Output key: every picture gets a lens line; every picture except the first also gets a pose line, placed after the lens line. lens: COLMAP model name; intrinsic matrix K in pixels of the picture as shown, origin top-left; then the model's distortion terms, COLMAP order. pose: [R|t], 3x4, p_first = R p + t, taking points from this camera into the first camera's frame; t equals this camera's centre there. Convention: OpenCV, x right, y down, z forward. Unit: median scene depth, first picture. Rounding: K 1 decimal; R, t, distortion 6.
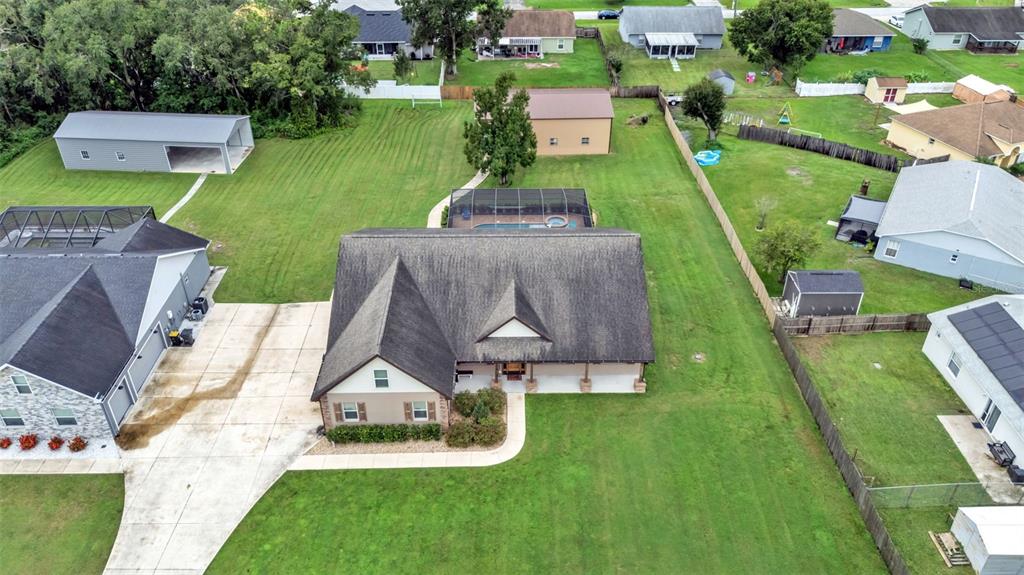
lens RADIAL K [[758.9, 0, 512.0], [0, 758.9, 287.5], [0, 0, 1]] dist [0.029460, -0.003591]
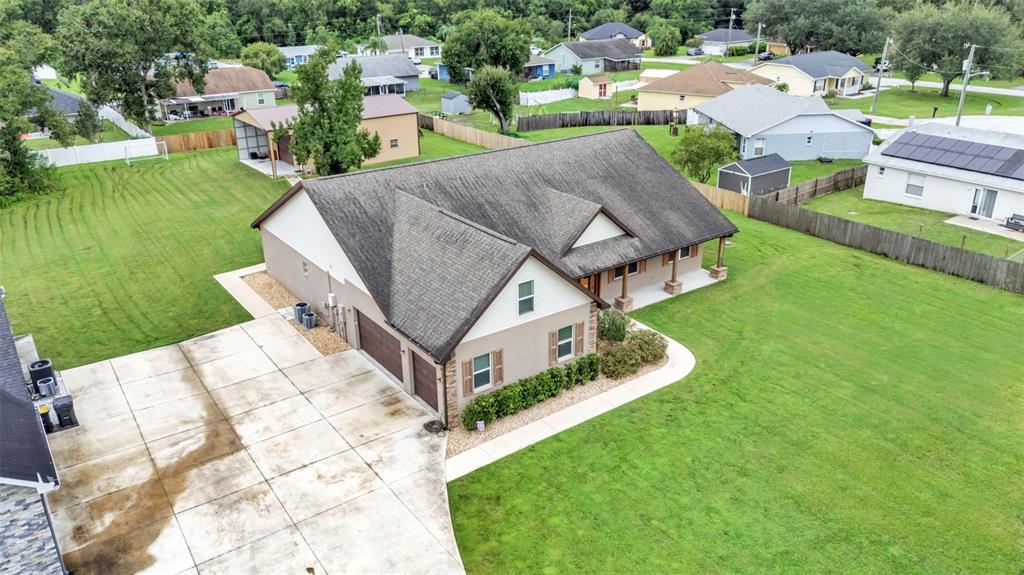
lens RADIAL K [[758.9, 0, 512.0], [0, 758.9, 287.5], [0, 0, 1]] dist [0.029460, -0.003591]
pose [[0.818637, -0.229421, 0.526497, -0.487597], [0.328941, 0.938784, -0.102388, 0.161533], [-0.470777, 0.257005, 0.843989, 0.409856]]
